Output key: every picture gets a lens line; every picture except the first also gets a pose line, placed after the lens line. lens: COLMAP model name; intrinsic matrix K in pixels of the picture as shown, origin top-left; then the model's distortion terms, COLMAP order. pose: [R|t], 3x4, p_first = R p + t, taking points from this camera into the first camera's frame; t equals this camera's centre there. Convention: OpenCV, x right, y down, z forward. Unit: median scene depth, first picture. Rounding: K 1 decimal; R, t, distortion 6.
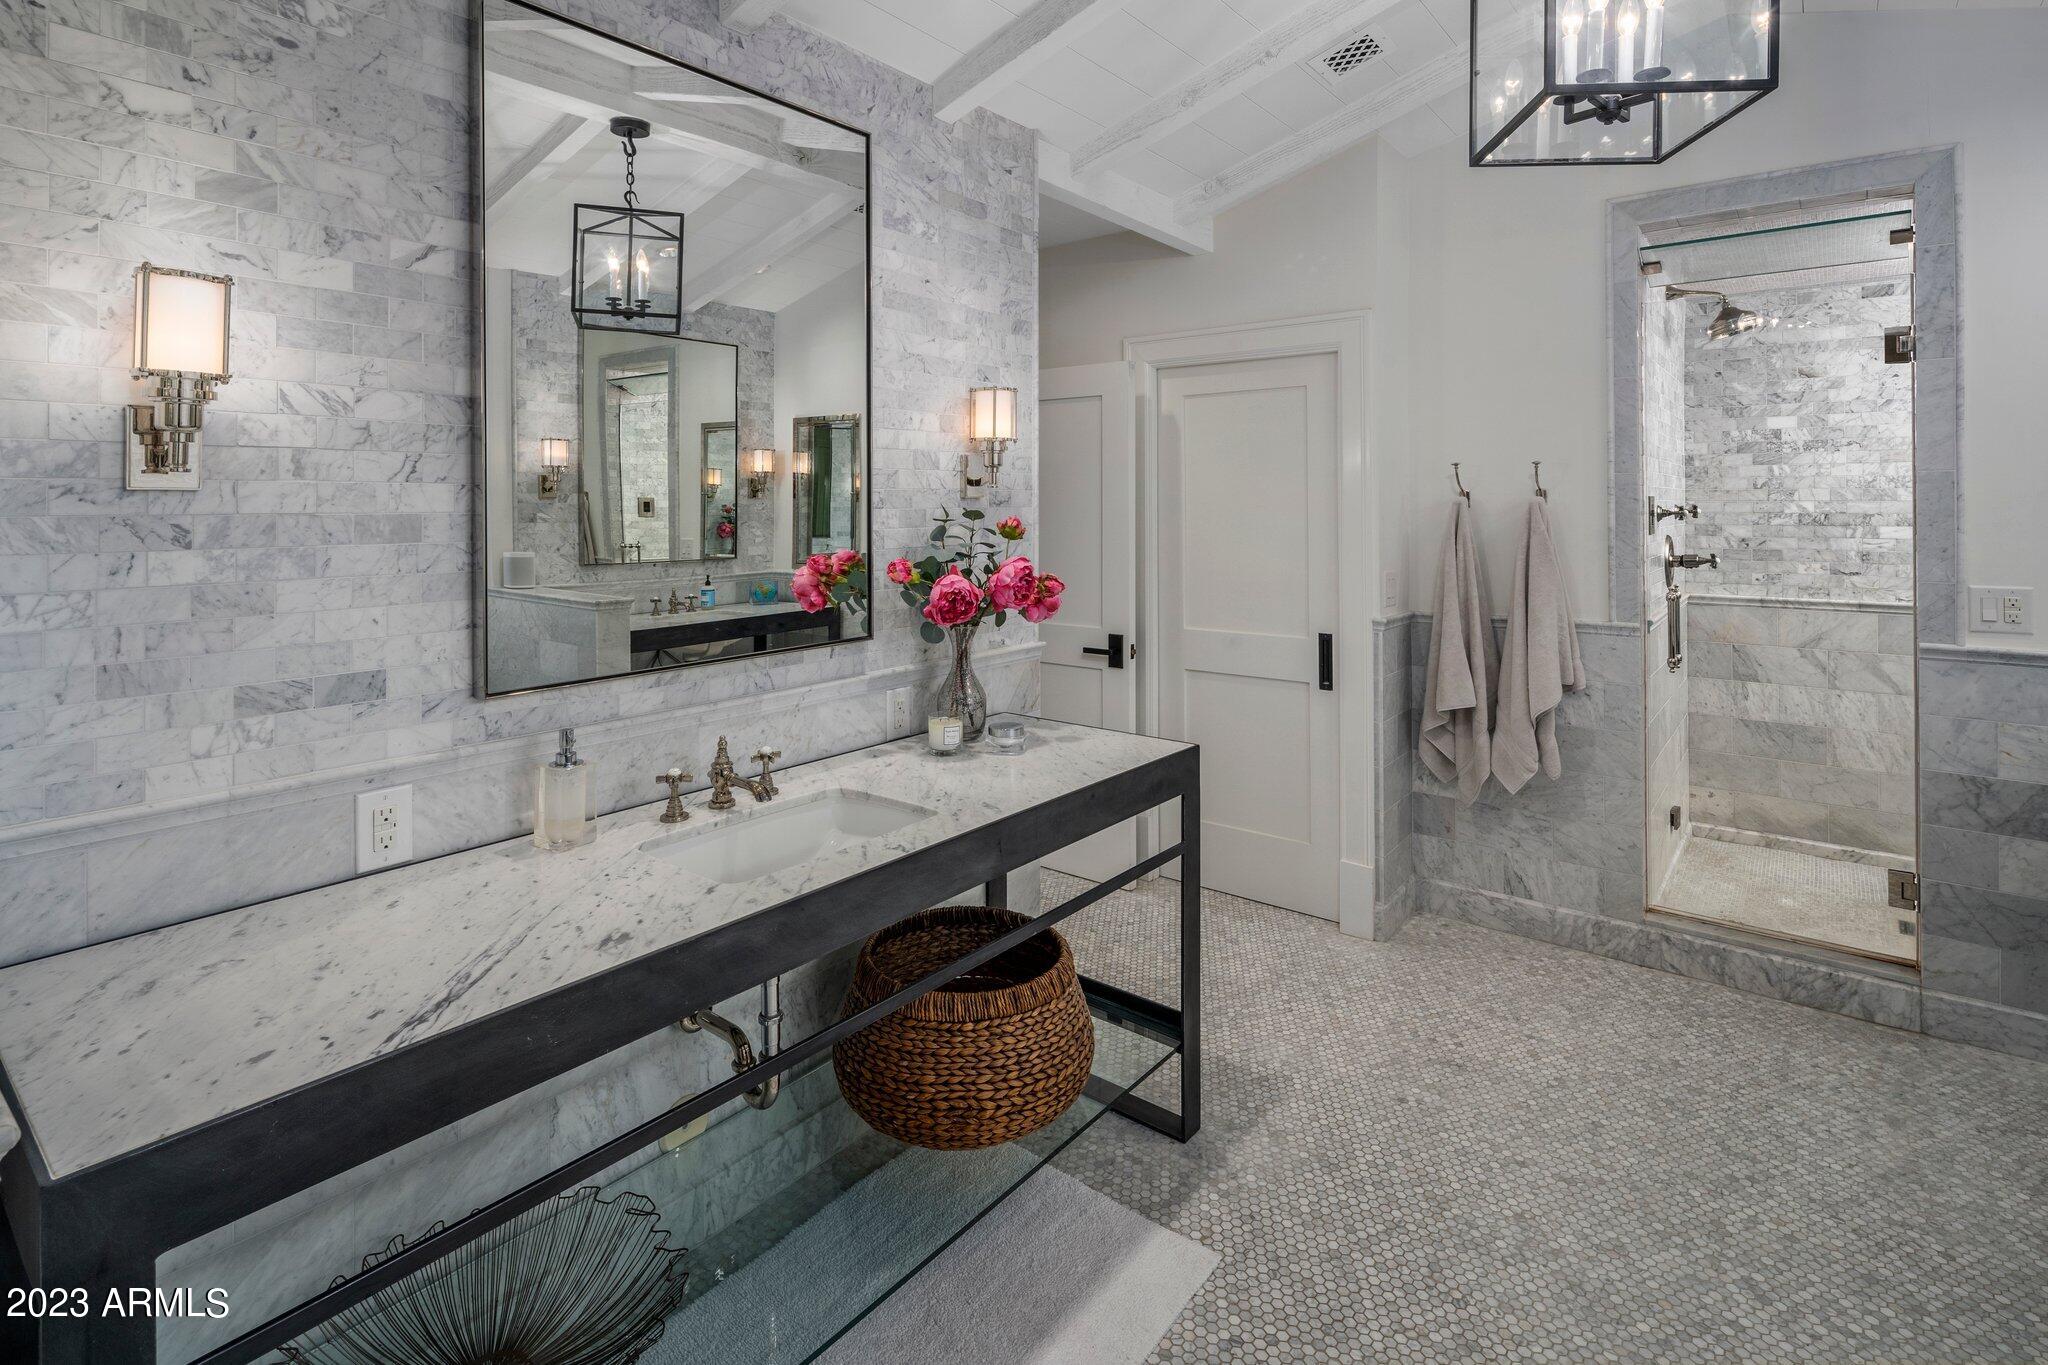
lens RADIAL K [[1006.7, 0, 1022.3], [0, 1006.7, 519.8], [0, 0, 1]] dist [0.015504, -0.007055]
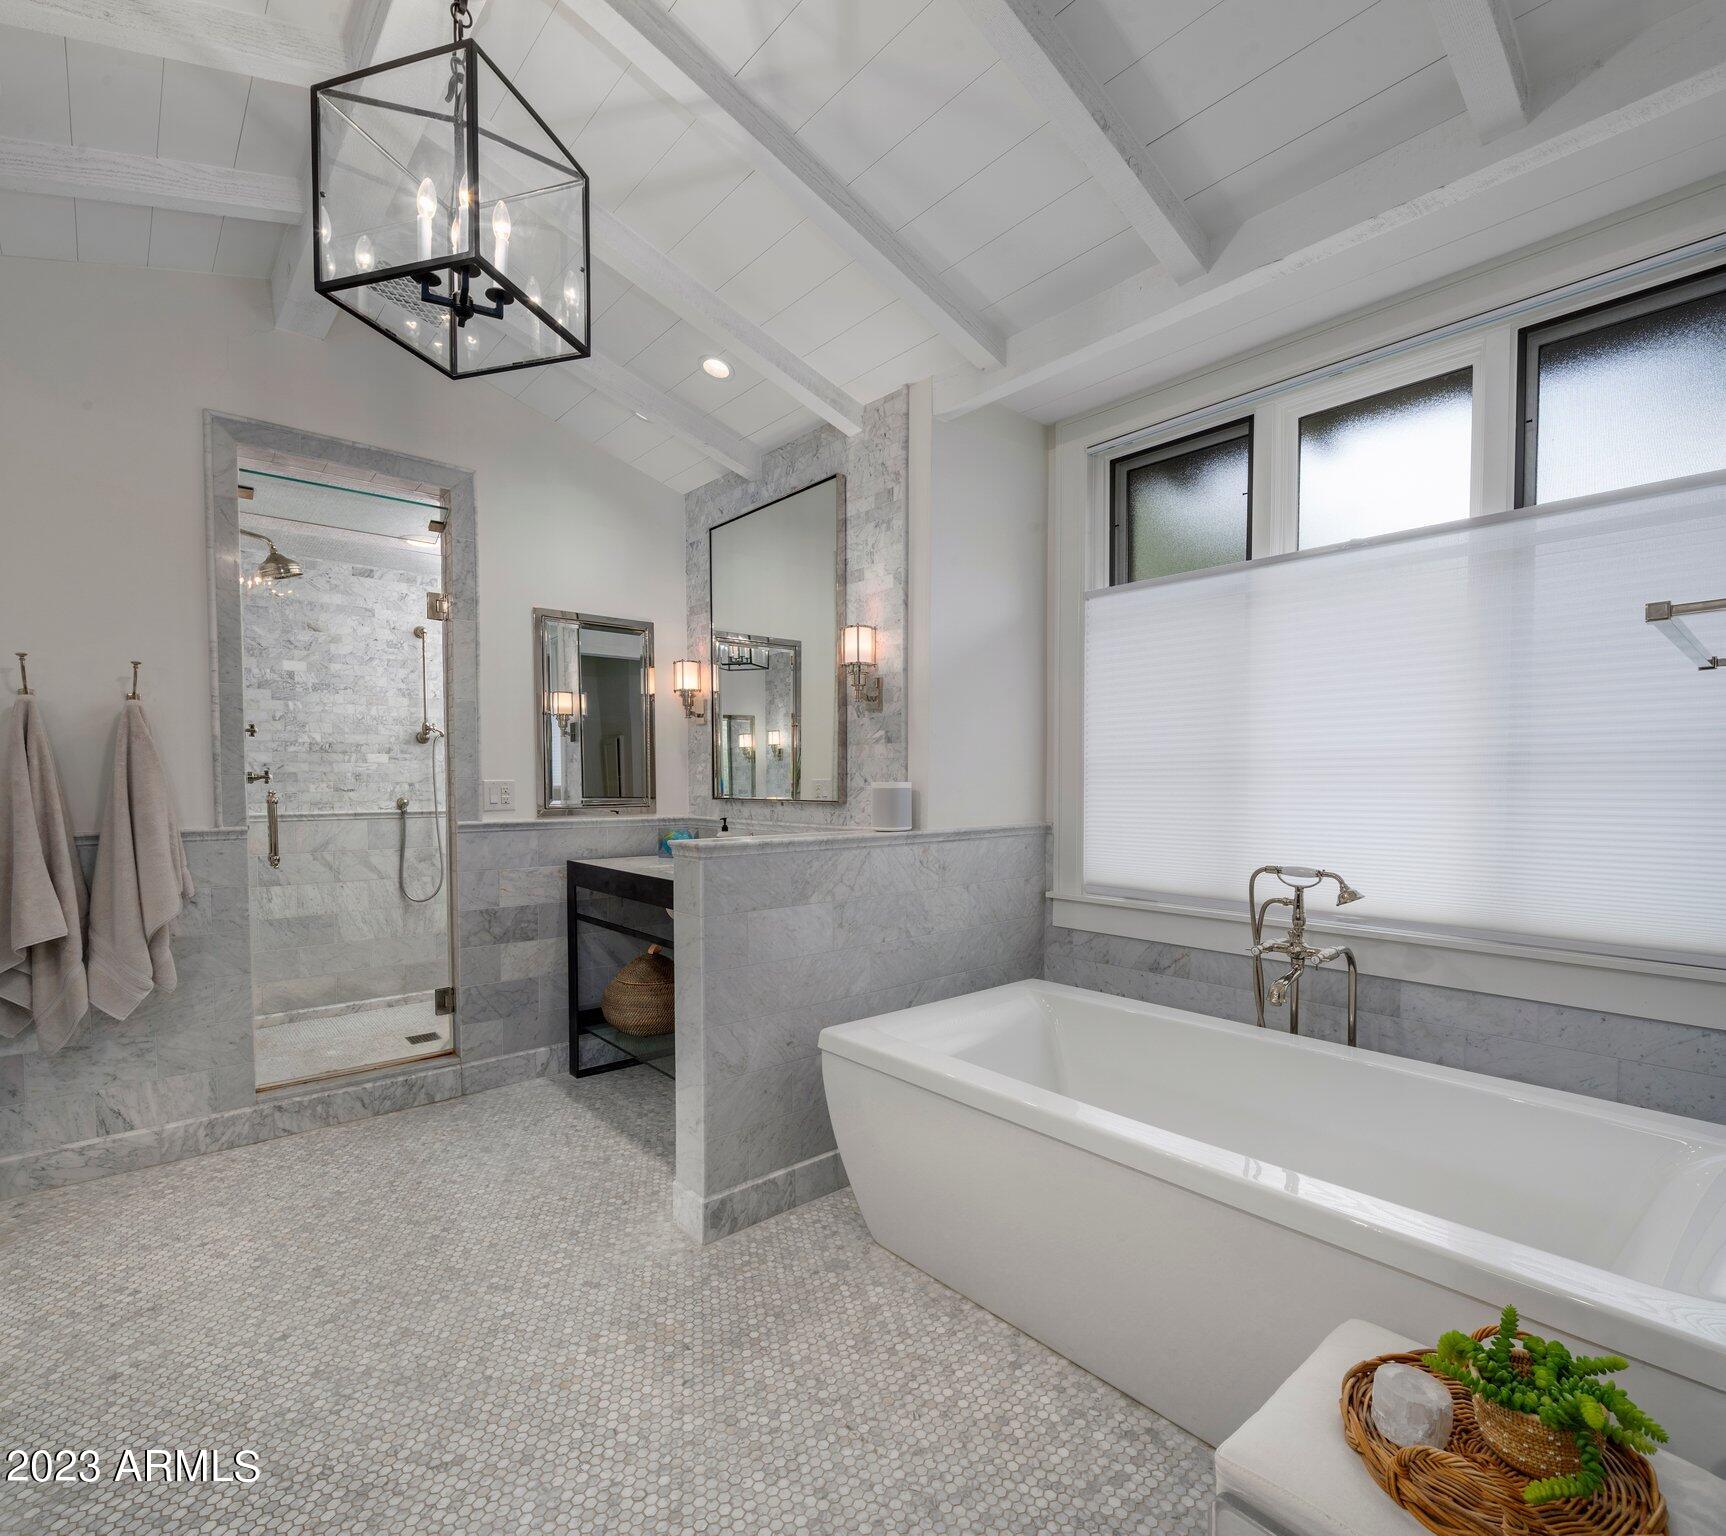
lens RADIAL K [[847.7, 0, 860.5], [0, 847.7, 820.4], [0, 0, 1]] dist [-0.002895, -0.002226]
pose [[0.183586, -0.042551, 0.982082, -0.143015], [0.011791, 0.999086, 0.041084, 0.065103], [-0.982933, 0.004038, 0.183920, 0.194406]]
